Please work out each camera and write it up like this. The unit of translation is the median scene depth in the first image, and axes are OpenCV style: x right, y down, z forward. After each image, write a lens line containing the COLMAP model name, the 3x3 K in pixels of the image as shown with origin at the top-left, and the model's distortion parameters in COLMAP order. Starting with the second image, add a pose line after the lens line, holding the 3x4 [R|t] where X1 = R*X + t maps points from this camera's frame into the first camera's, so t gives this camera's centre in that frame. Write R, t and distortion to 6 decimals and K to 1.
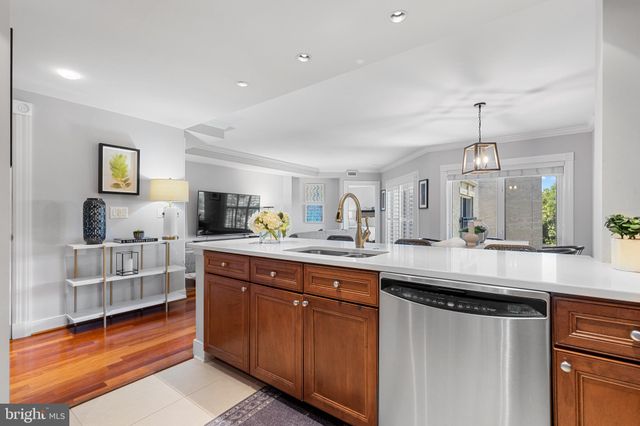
lens RADIAL K [[291.0, 0, 321.0], [0, 291.0, 215.5], [0, 0, 1]] dist [0.010910, -0.001328]
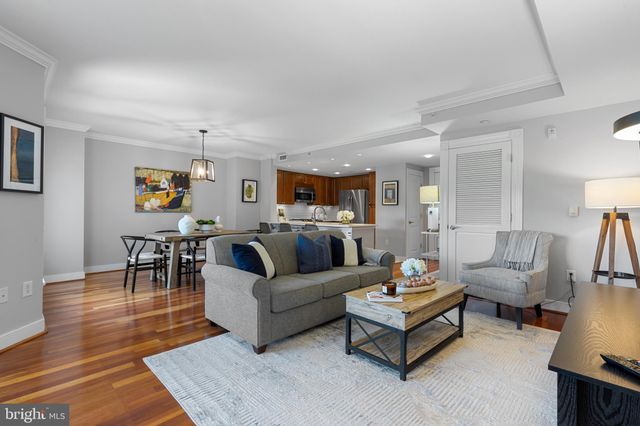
lens RADIAL K [[291.0, 0, 323.1], [0, 291.0, 213.3], [0, 0, 1]] dist [0.010910, -0.001328]
pose [[-0.993460, -0.007921, 0.113909, -0.290118], [-0.008233, 0.999964, -0.002273, 0.008283], [-0.113886, -0.003196, -0.993489, 3.831113]]
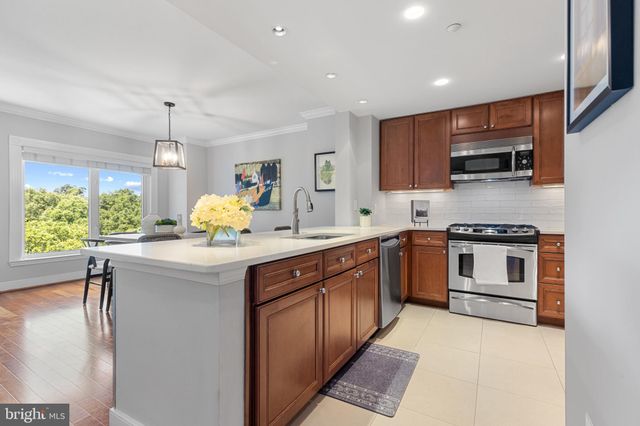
lens RADIAL K [[291.0, 0, 322.8], [0, 291.0, 212.8], [0, 0, 1]] dist [0.010910, -0.001328]
pose [[-0.120894, -0.001806, 0.992664, -0.961278], [-0.000821, 0.999998, 0.001719, 0.022022], [-0.992665, -0.000607, -0.120895, 0.960762]]
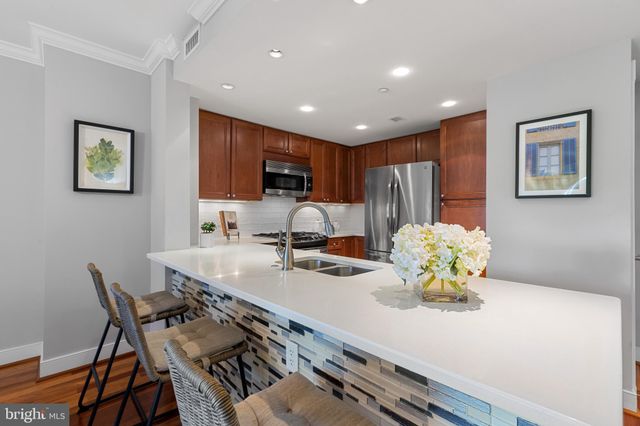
lens RADIAL K [[291.0, 0, 321.4], [0, 291.0, 211.8], [0, 0, 1]] dist [0.010910, -0.001328]
pose [[-0.987451, -0.002446, 0.157907, -0.069936], [-0.002970, 0.999991, -0.003086, -0.042736], [-0.157898, -0.003516, -0.987449, 1.653231]]
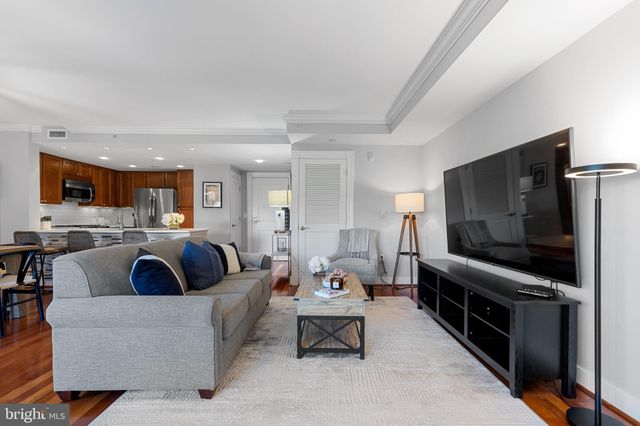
lens RADIAL K [[291.0, 0, 320.3], [0, 291.0, 222.3], [0, 0, 1]] dist [0.010910, -0.001328]
pose [[-0.790302, 0.007197, -0.612675, 0.298285], [-0.000065, 0.999930, 0.011830, 0.020573], [0.612718, 0.009389, -0.790246, 3.631280]]
